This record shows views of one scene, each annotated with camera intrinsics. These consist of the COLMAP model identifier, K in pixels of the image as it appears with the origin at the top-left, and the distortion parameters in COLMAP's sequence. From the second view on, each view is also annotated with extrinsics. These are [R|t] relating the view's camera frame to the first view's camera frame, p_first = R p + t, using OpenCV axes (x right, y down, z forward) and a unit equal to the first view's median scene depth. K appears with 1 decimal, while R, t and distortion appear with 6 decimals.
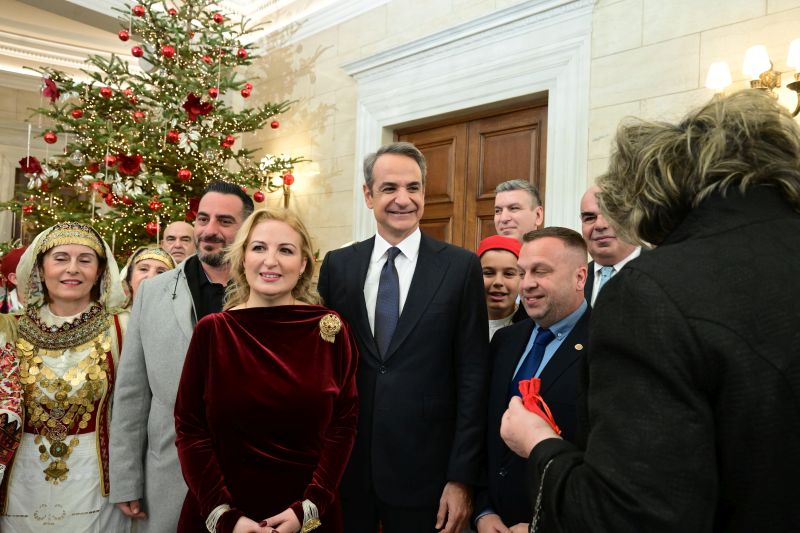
lens RADIAL K [[577.5, 0, 400.0], [0, 577.5, 266.5], [0, 0, 1]] dist [0.001050, -0.001805]
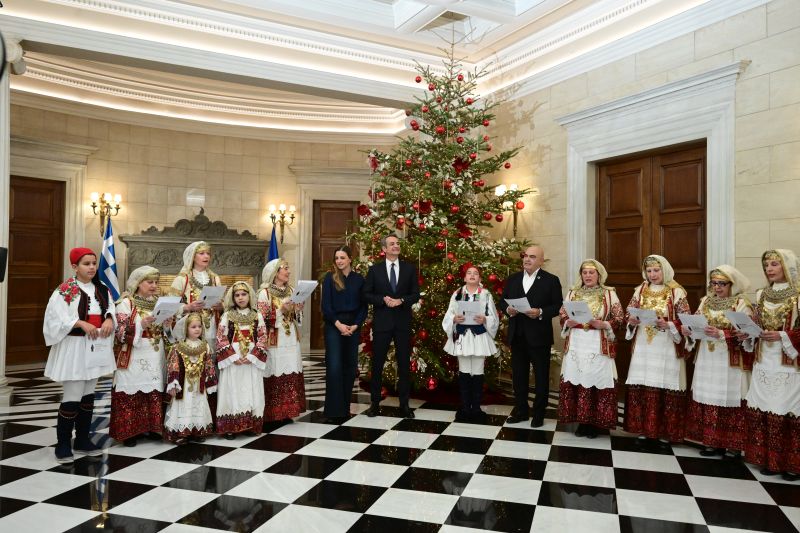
lens RADIAL K [[626.0, 0, 400.0], [0, 626.0, 266.5], [0, 0, 1]] dist [-0.006298, -0.004749]
pose [[0.945694, -0.033379, -0.323340, 0.023997], [0.037295, 0.999287, 0.005922, -0.020548], [0.322912, -0.017660, 0.946264, -0.612056]]
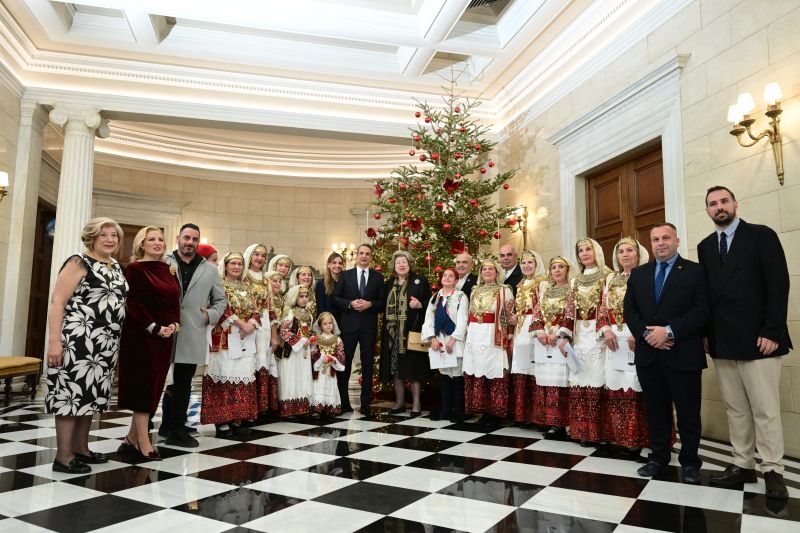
lens RADIAL K [[588.2, 0, 400.0], [0, 588.2, 266.5], [0, 0, 1]] dist [-0.009788, -0.002915]
pose [[0.841561, -0.094444, -0.531841, 0.389119], [0.046454, 0.993603, -0.102936, 0.118187], [0.538161, 0.061920, 0.840565, -0.473029]]
